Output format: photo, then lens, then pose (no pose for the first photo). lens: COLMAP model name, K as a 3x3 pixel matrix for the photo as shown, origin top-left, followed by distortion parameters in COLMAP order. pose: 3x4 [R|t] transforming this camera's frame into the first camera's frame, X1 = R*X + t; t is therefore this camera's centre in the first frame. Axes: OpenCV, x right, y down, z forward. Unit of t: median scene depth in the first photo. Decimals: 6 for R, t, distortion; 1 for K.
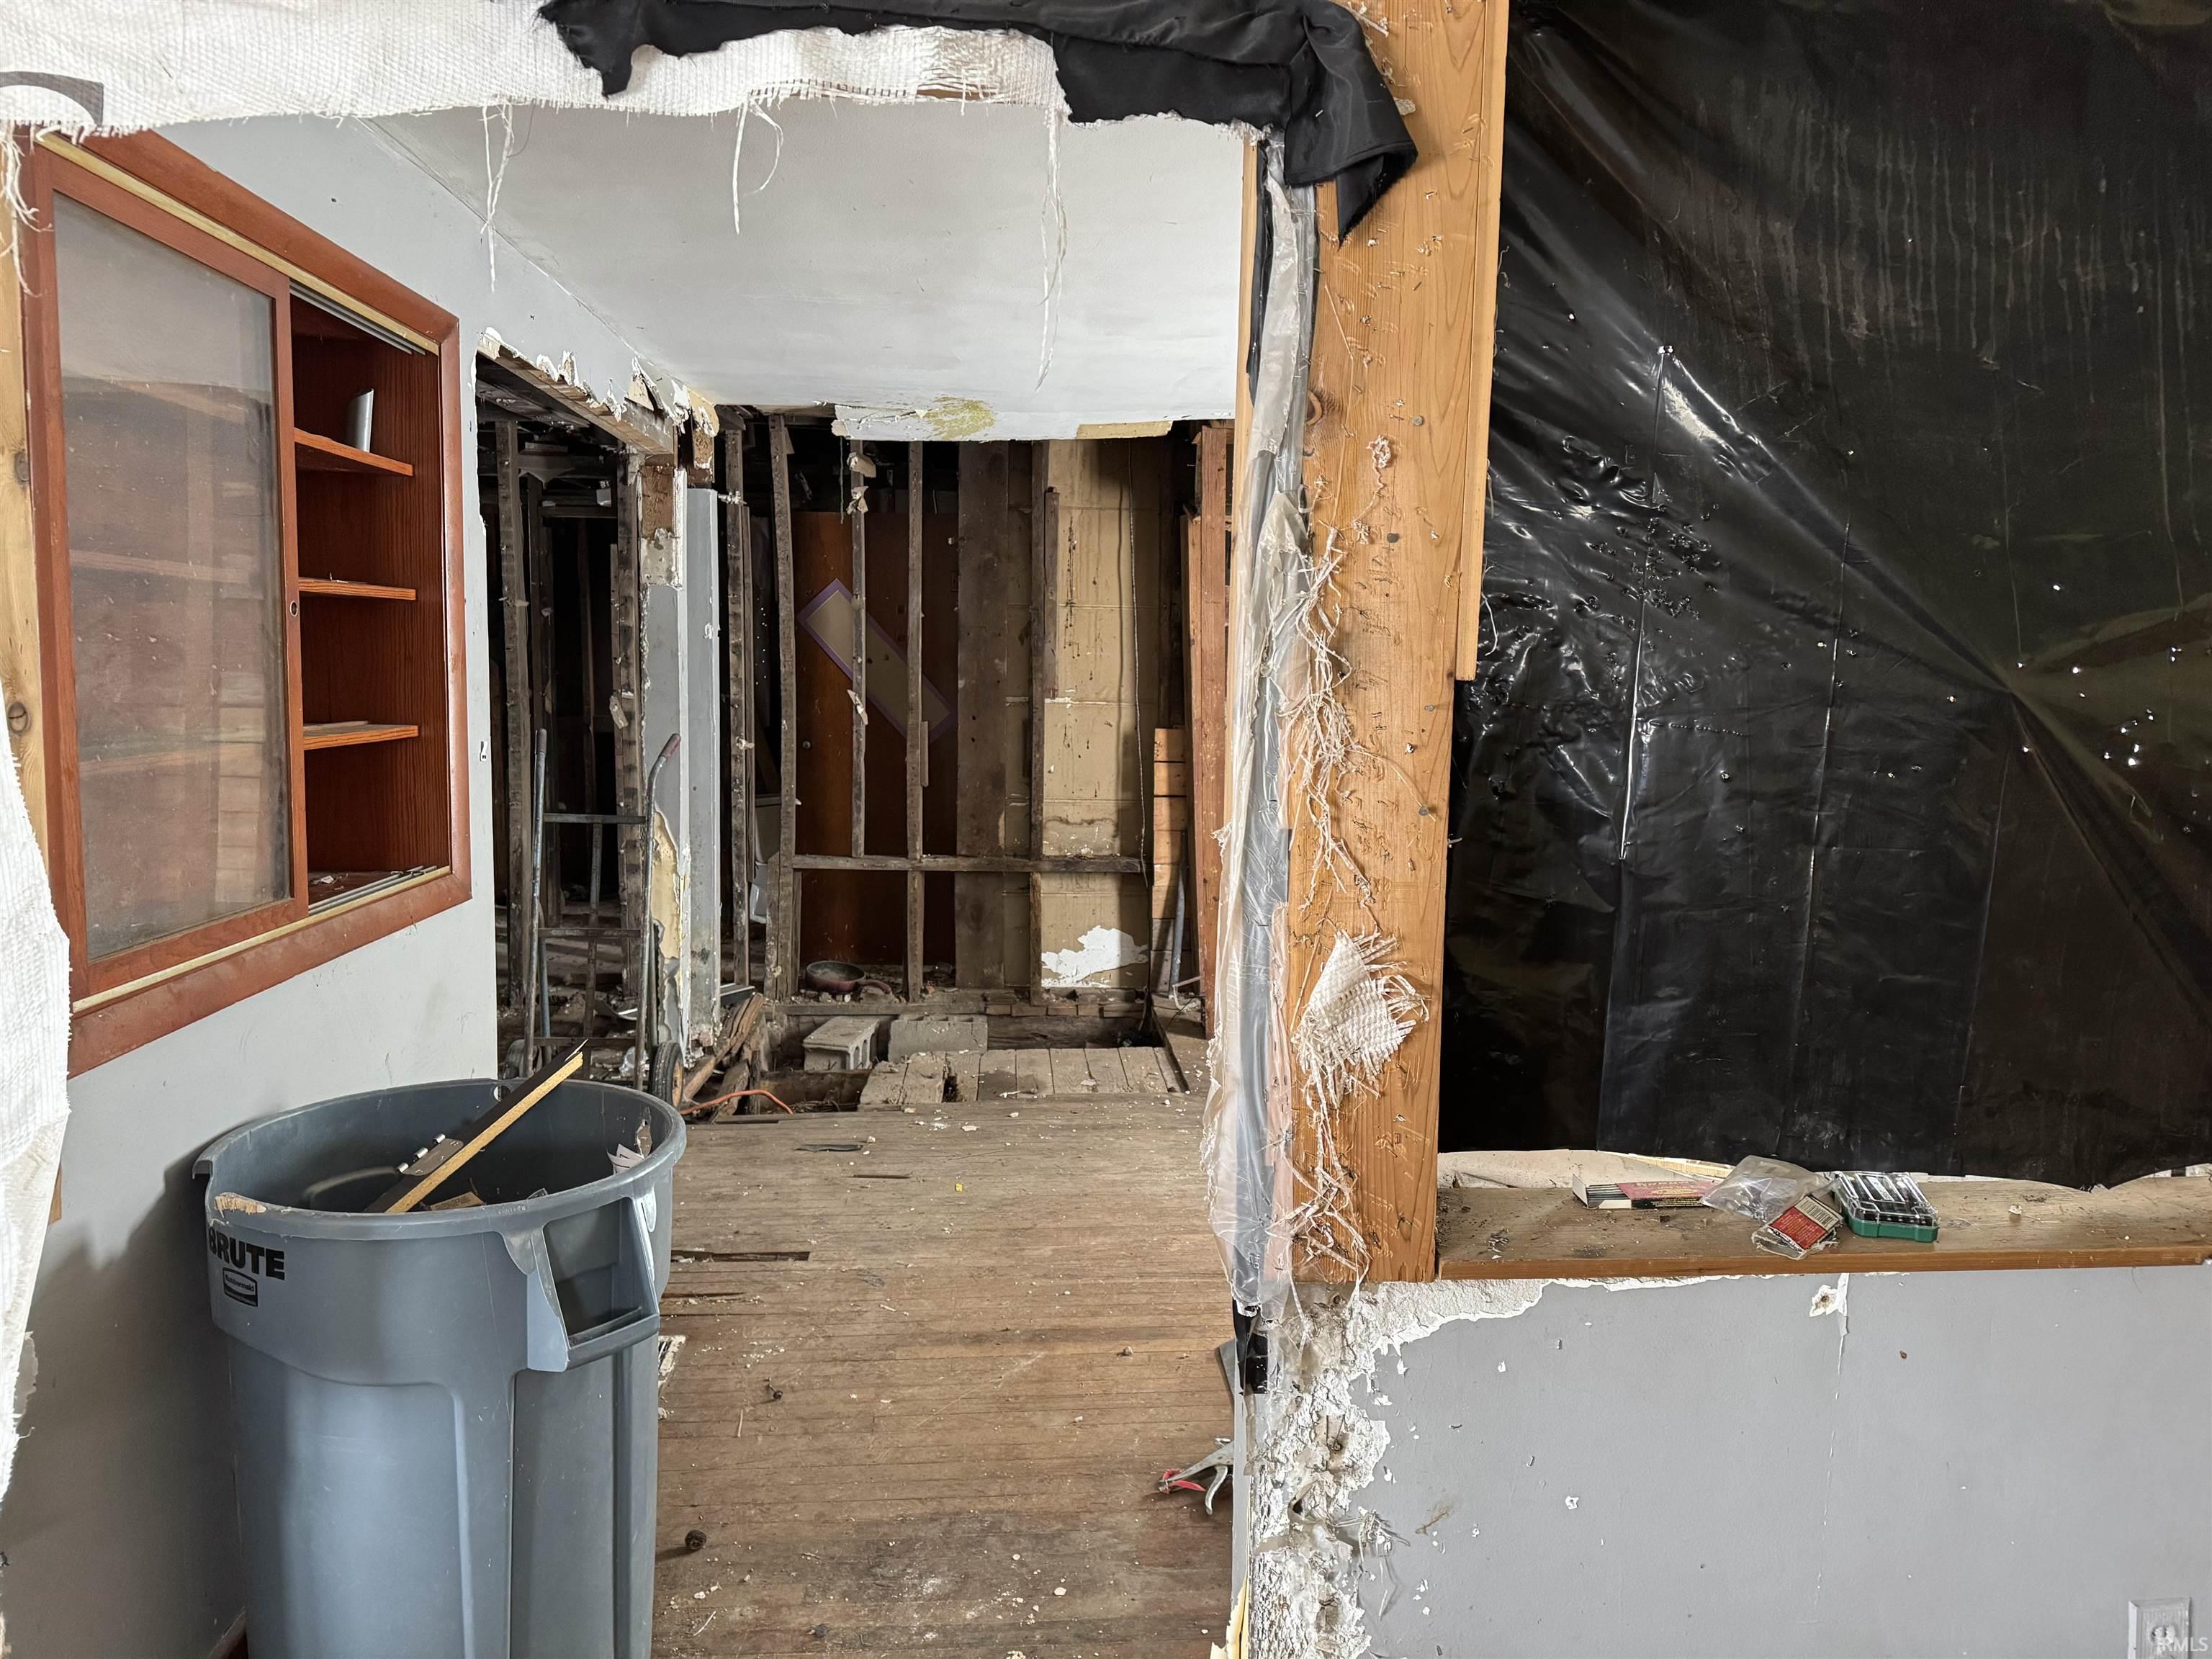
lens RADIAL K [[1572.8, 0, 1141.3], [0, 1572.8, 862.7], [0, 0, 1]] dist [0.066953, -0.068651]
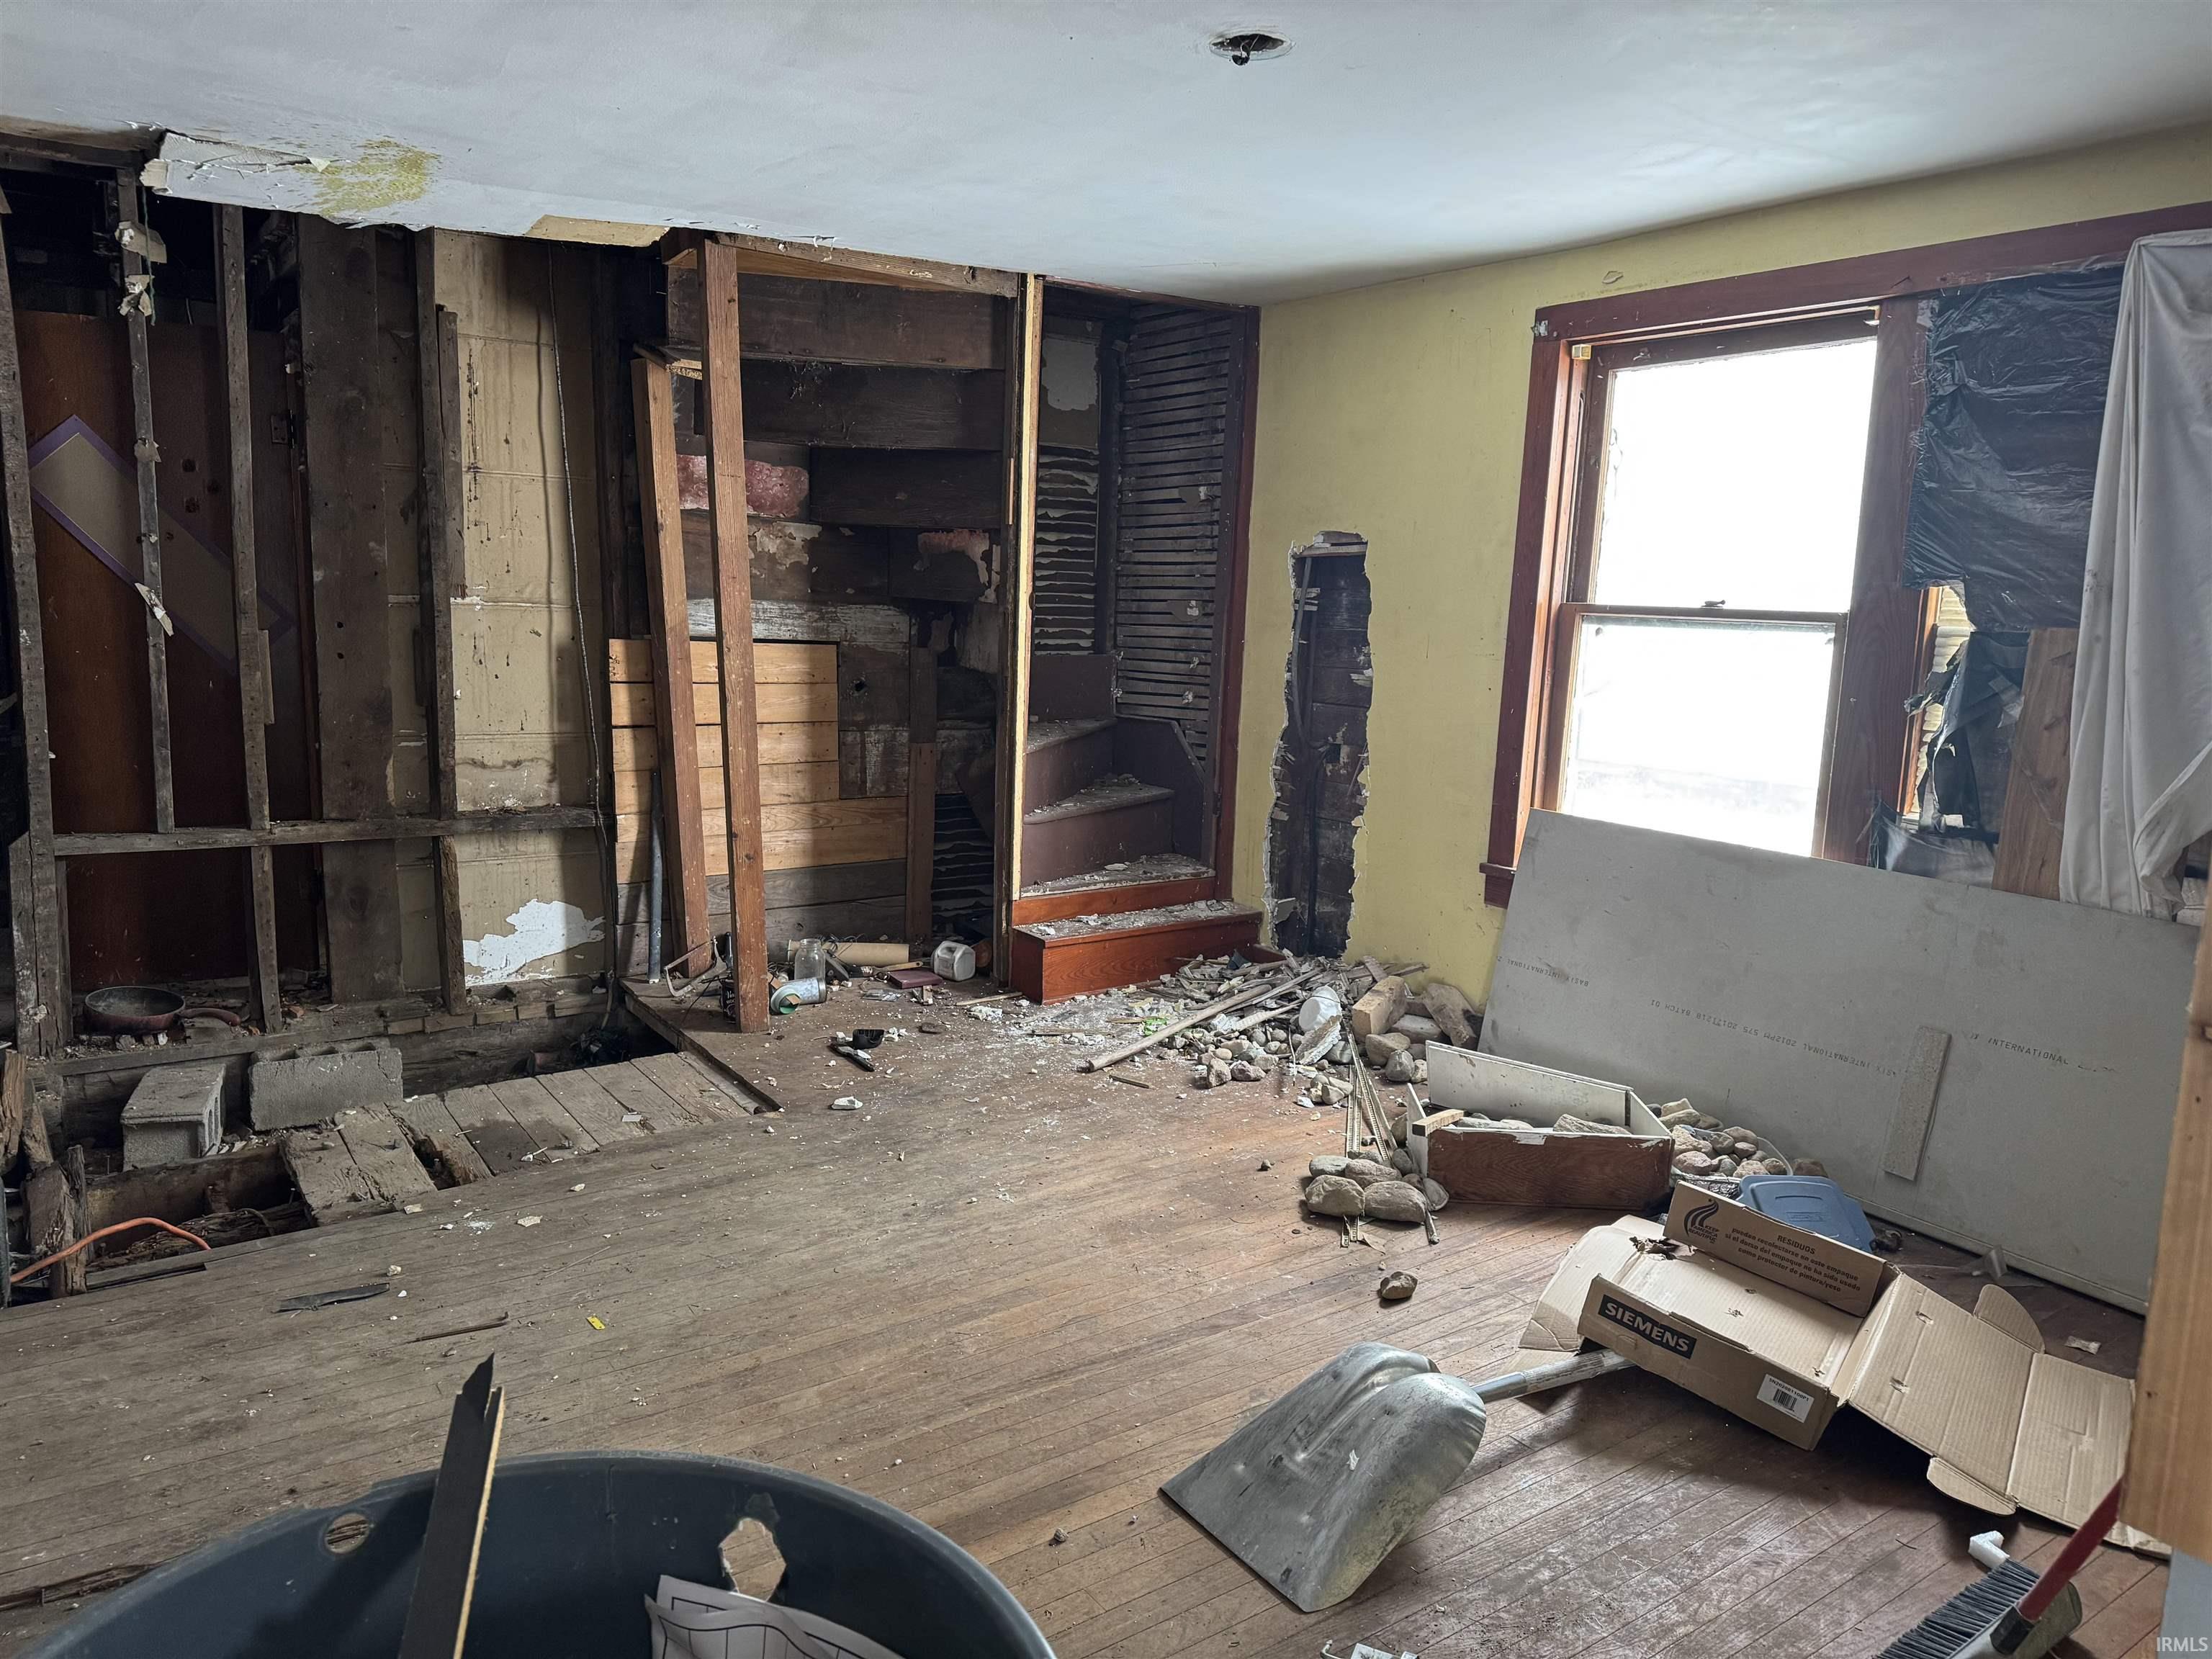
lens RADIAL K [[1572.8, 0, 1112.0], [0, 1572.8, 845.0], [0, 0, 1]] dist [0.066953, -0.068651]
pose [[0.865800, -0.072935, 0.495047, -0.167653], [0.047065, 0.996804, 0.064546, -0.023117], [-0.498173, -0.032584, 0.866465, 0.202062]]
